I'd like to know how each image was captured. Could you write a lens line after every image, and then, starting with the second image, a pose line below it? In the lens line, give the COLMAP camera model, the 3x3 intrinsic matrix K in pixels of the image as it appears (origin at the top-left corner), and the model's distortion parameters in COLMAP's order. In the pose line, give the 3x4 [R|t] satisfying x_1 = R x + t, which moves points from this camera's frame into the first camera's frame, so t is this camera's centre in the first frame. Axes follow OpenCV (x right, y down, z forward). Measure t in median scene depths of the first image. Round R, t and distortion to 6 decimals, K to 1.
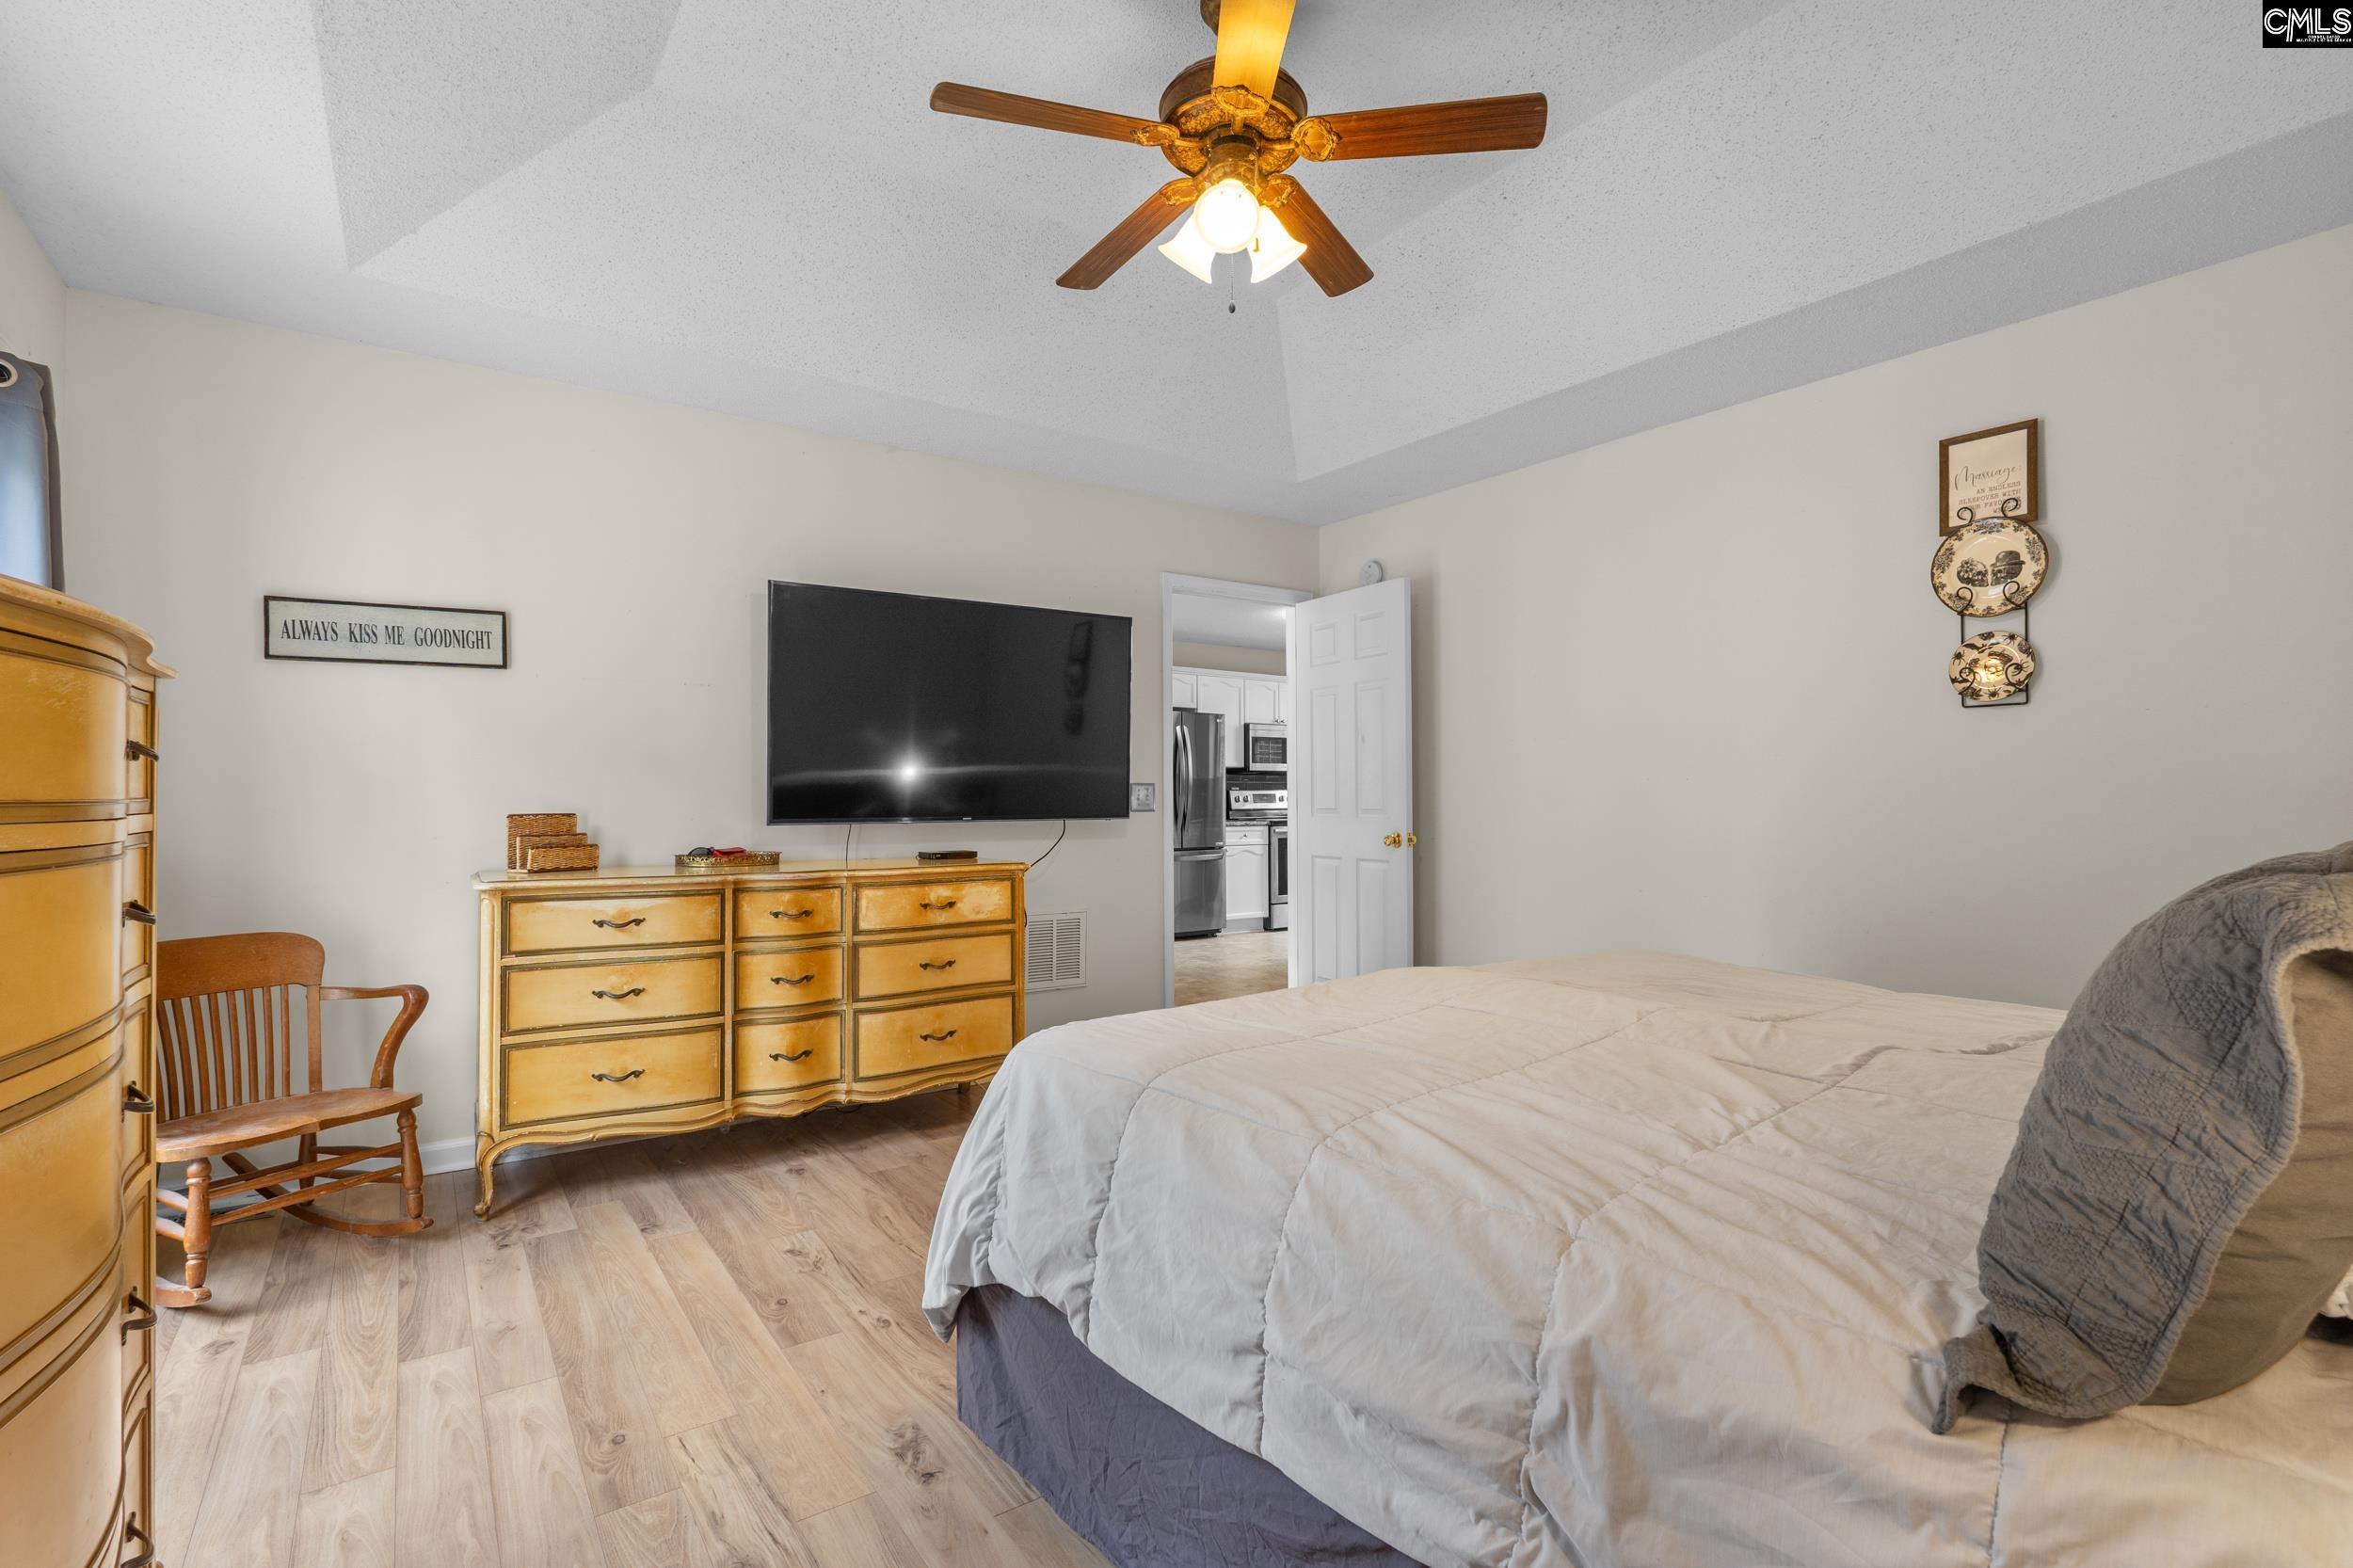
lens RADIAL K [[1083.5, 0, 1179.9], [0, 1083.5, 782.0], [0, 0, 1]] dist [-0.002142, -0.001167]
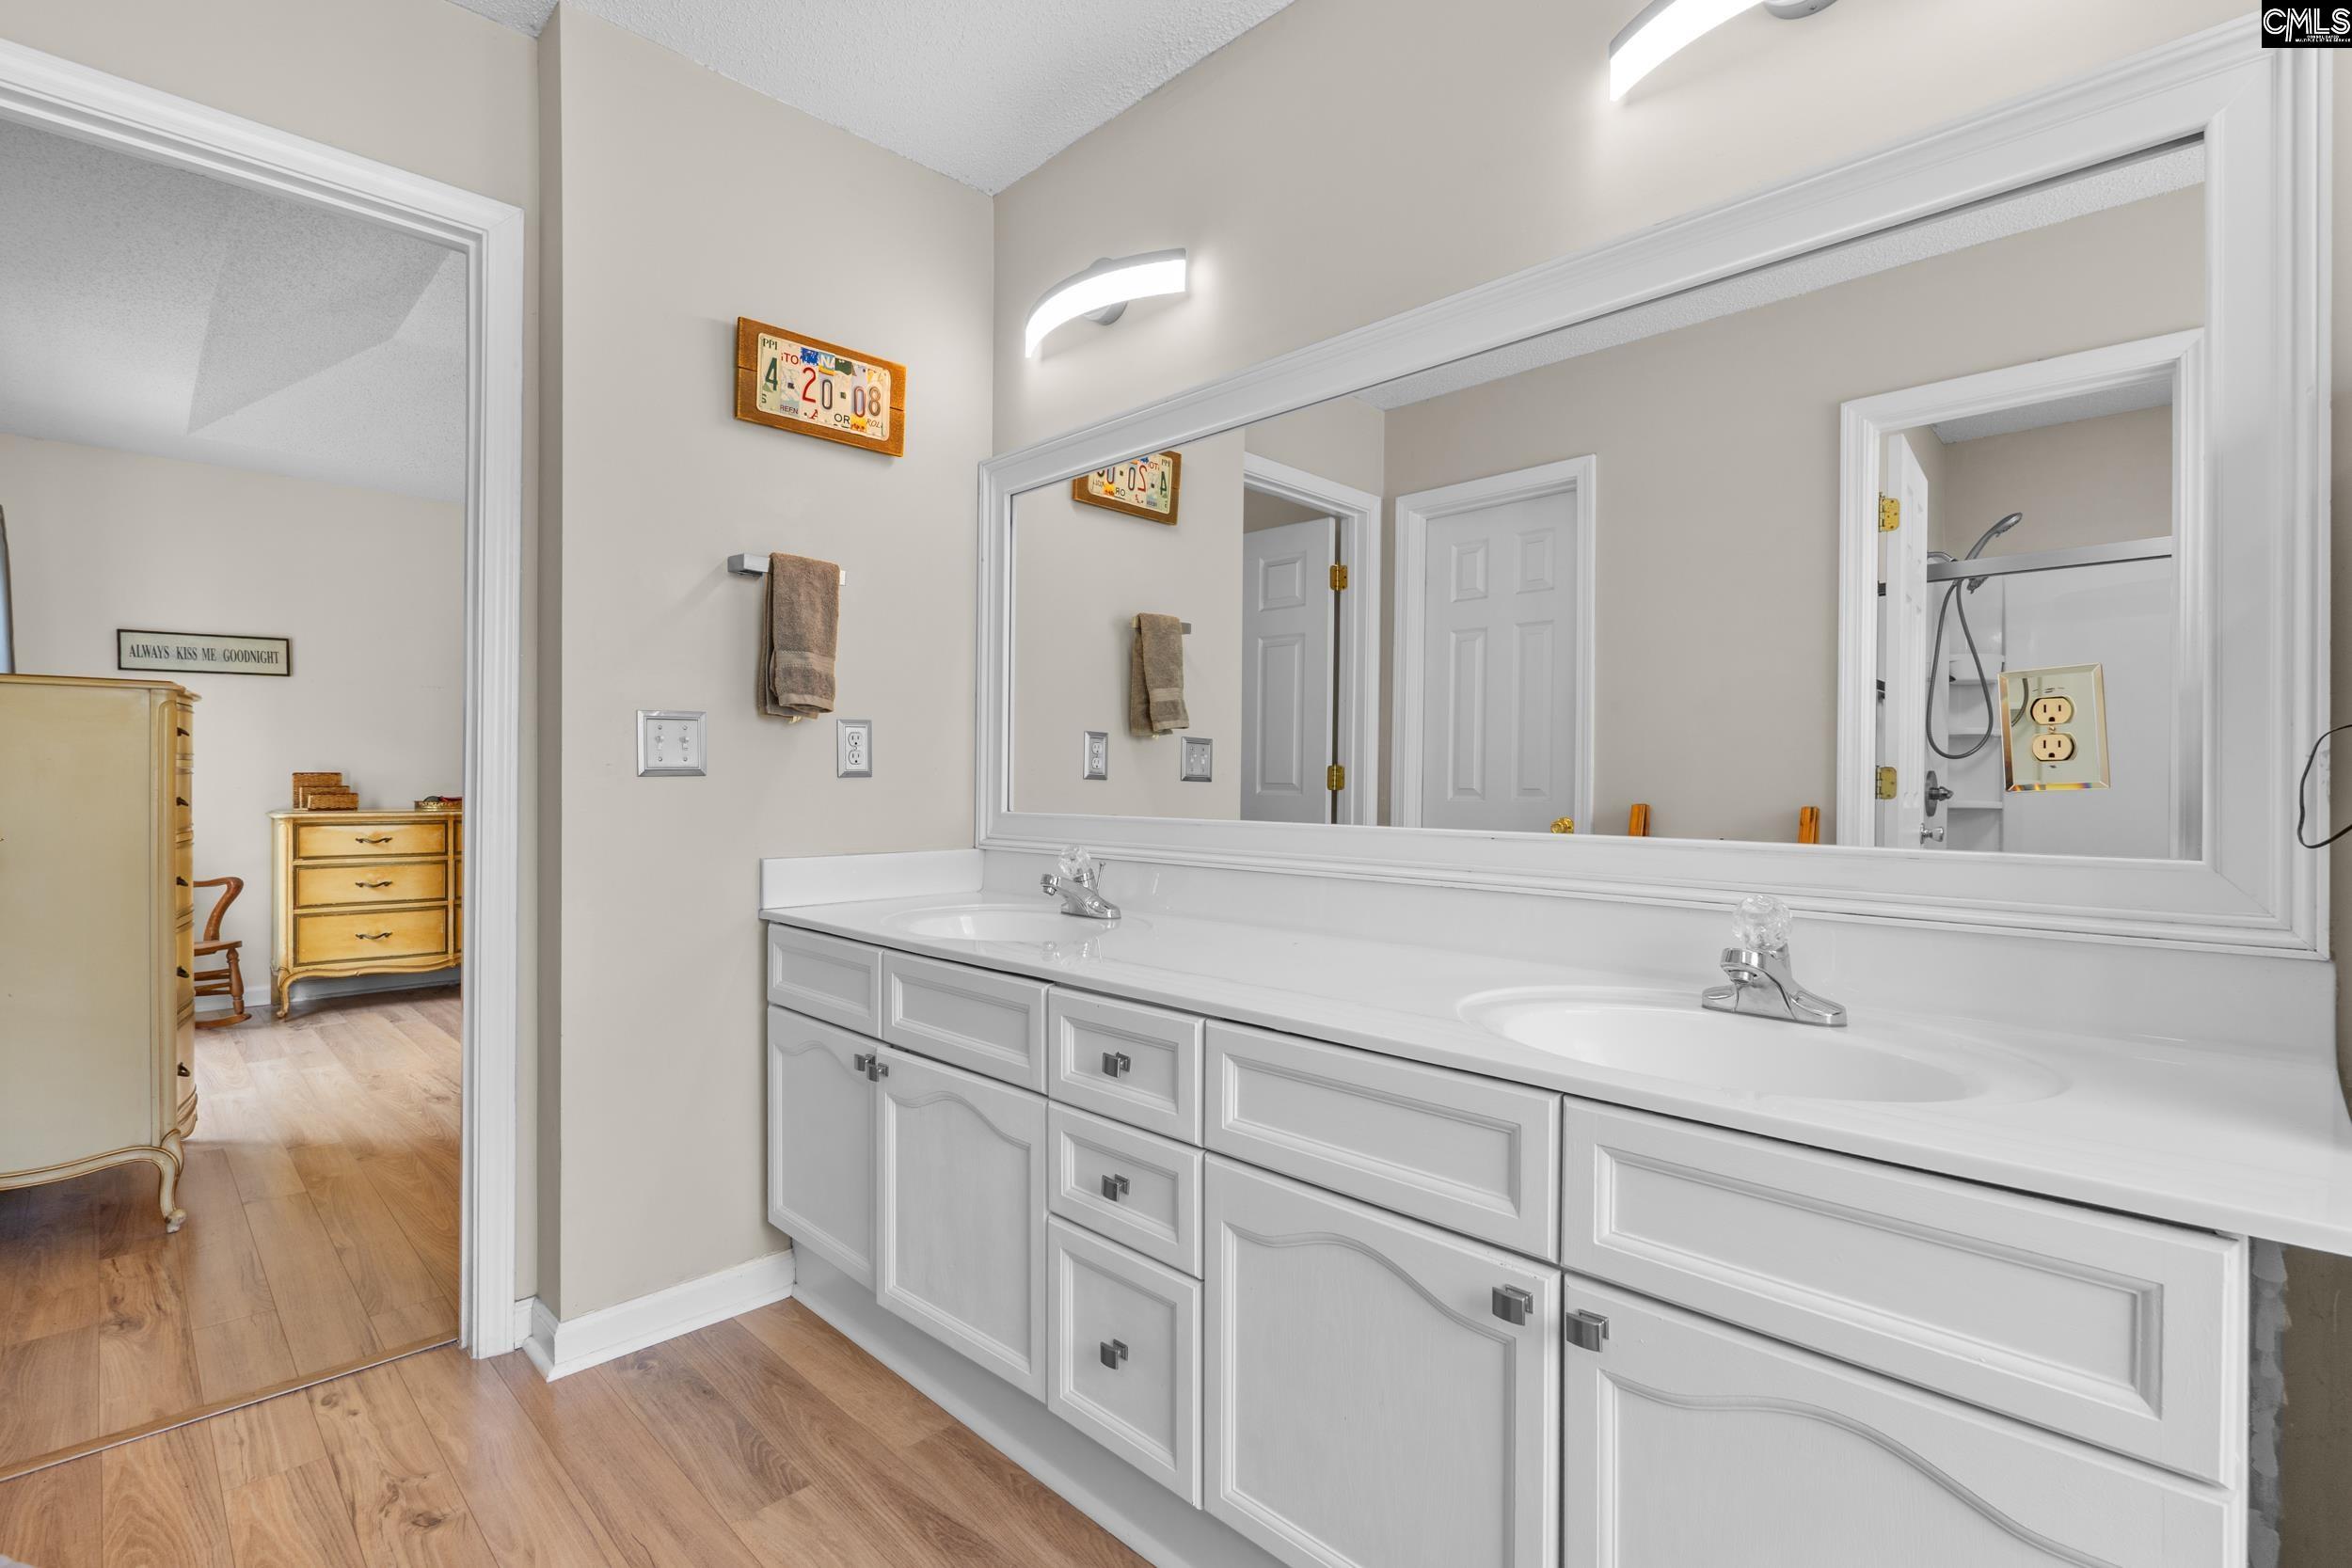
lens RADIAL K [[1082.9, 0, 1179.4], [0, 1082.9, 782.0], [0, 0, 1]] dist [-0.002142, -0.001167]
pose [[0.986330, 0.003086, 0.164755, 0.386059], [-0.006094, 0.999824, 0.017754, 0.008780], [-0.164671, -0.018515, 0.986175, -0.757224]]
